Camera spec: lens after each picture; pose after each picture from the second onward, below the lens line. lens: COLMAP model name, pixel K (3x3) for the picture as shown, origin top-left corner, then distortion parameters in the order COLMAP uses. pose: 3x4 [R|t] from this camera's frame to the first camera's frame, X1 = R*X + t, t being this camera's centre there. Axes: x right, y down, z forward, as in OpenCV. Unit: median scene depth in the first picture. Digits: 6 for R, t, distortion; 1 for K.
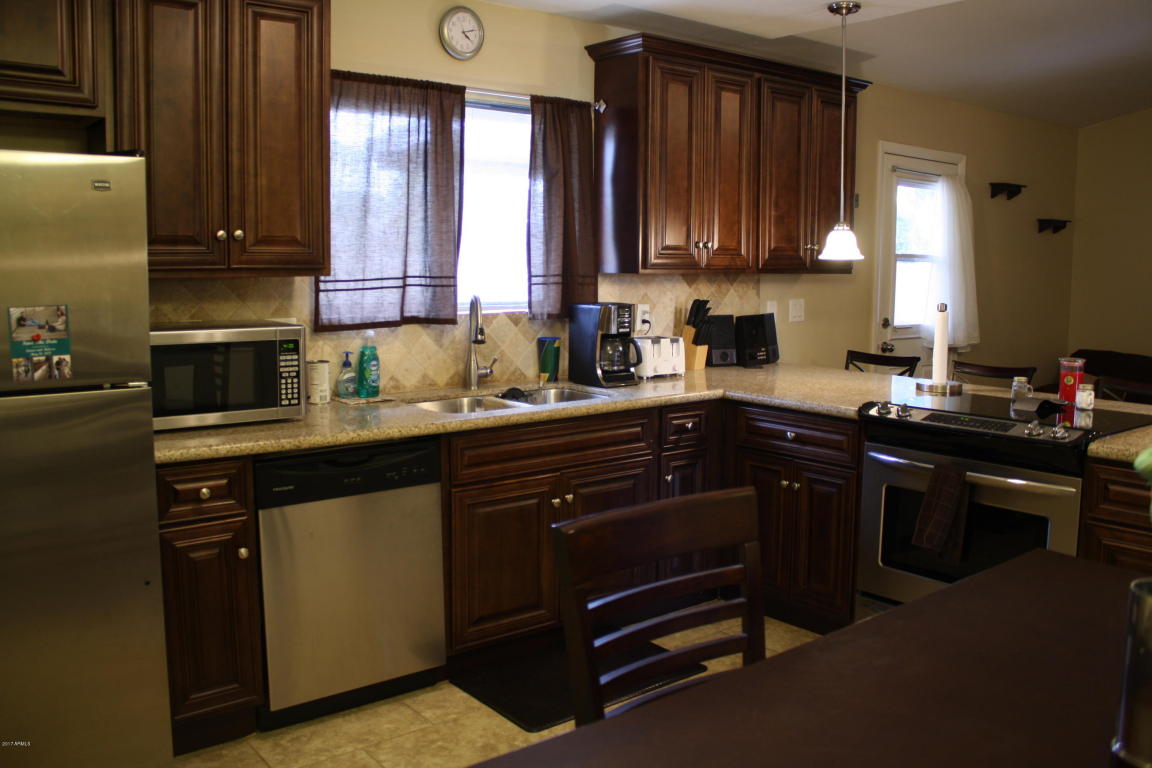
lens RADIAL K [[951.0, 0, 576.0], [0, 951.0, 384.0], [0, 0, 1]] dist [-0.100312, 0.006902]
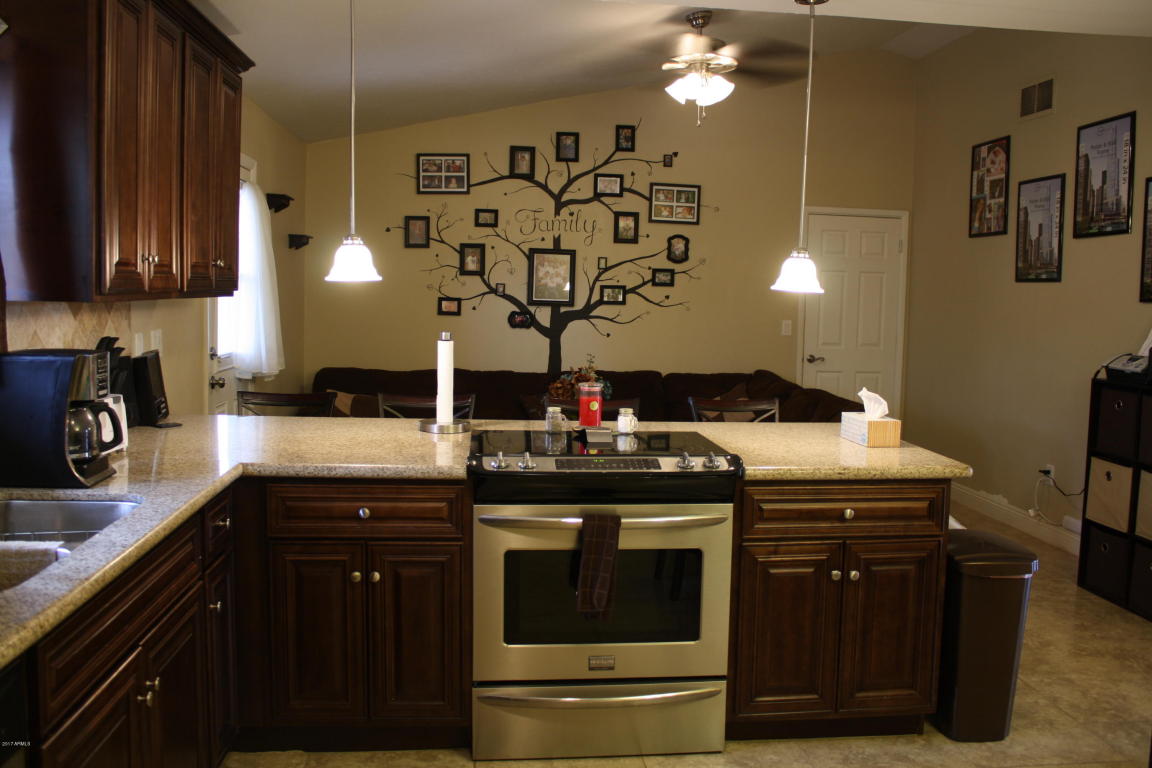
lens RADIAL K [[992.2, 0, 577.5], [0, 992.2, 356.7], [0, 0, 1]] dist [-0.214668, 0.259184]
pose [[0.545534, -0.051610, 0.836498, -0.283146], [0.089728, 0.995962, 0.002931, -0.049139], [-0.833272, 0.073458, 0.547962, 0.356824]]
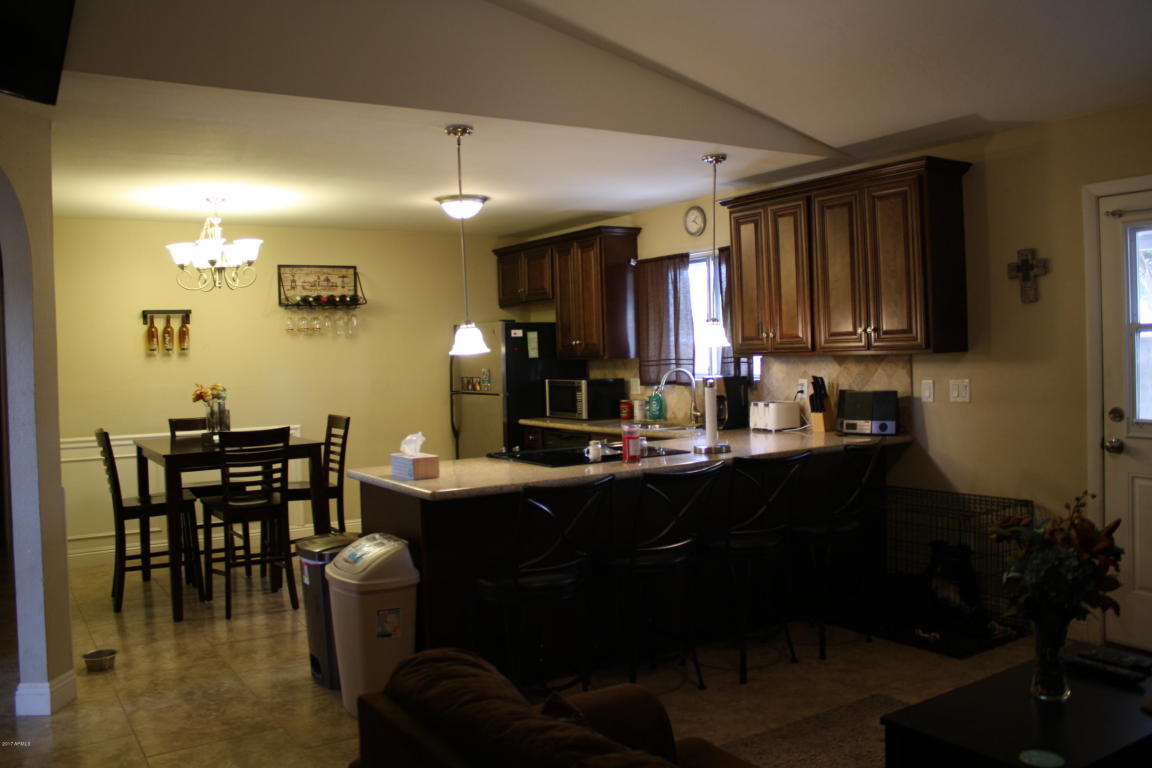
lens RADIAL K [[992.2, 0, 577.5], [0, 992.2, 356.7], [0, 0, 1]] dist [-0.214668, 0.259184]
pose [[-0.092311, -0.002241, -0.995728, 1.541334], [-0.103370, 0.994616, 0.007345, -0.097247], [0.990350, 0.103606, -0.092045, 0.856537]]
